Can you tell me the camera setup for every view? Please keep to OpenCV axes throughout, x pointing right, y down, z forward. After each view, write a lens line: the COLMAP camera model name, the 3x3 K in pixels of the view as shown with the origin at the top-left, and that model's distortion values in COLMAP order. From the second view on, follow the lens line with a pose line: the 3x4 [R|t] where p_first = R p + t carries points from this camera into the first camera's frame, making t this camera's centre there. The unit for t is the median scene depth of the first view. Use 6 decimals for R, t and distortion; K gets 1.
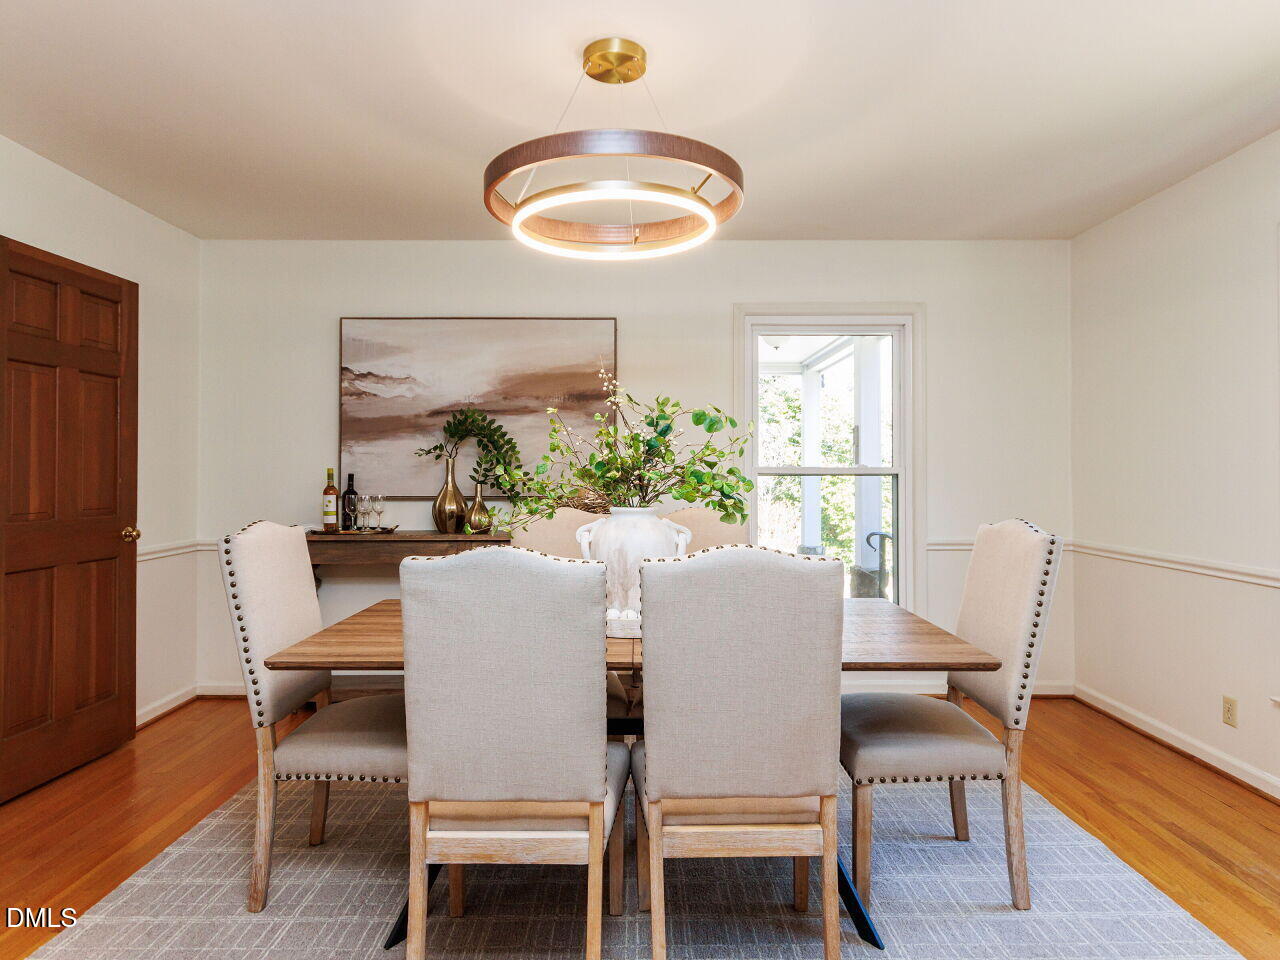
lens RADIAL K [[749.1, 0, 635.4], [0, 749.1, 475.4], [0, 0, 1]] dist [0.013017, 0.004049]
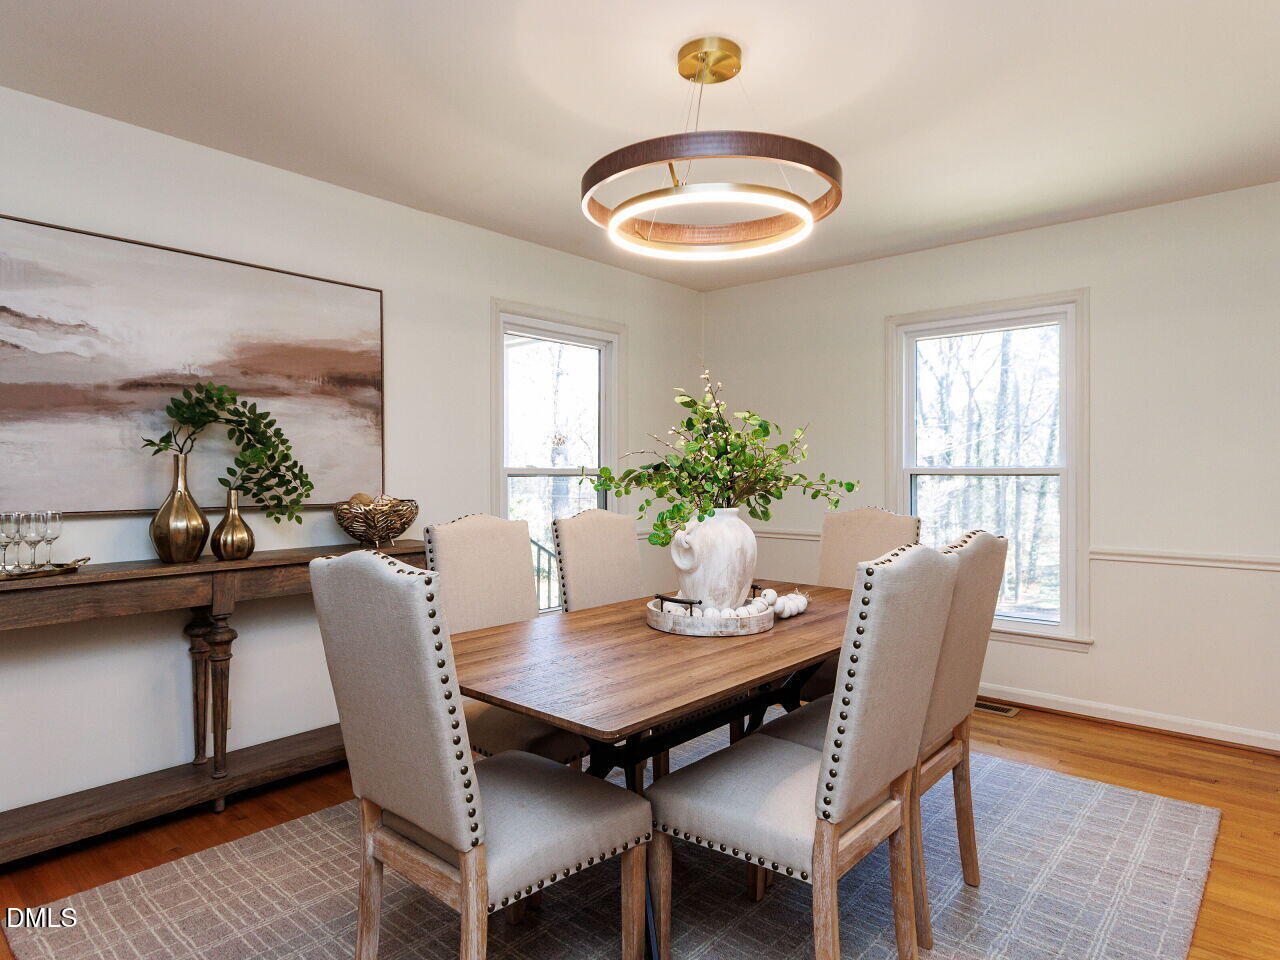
lens RADIAL K [[749.1, 0, 635.1], [0, 749.1, 479.5], [0, 0, 1]] dist [0.013017, 0.004049]
pose [[0.675952, -0.007471, 0.736908, -0.460057], [0.004259, 0.999972, 0.006232, -0.001653], [-0.736933, -0.001074, 0.675965, 0.220393]]
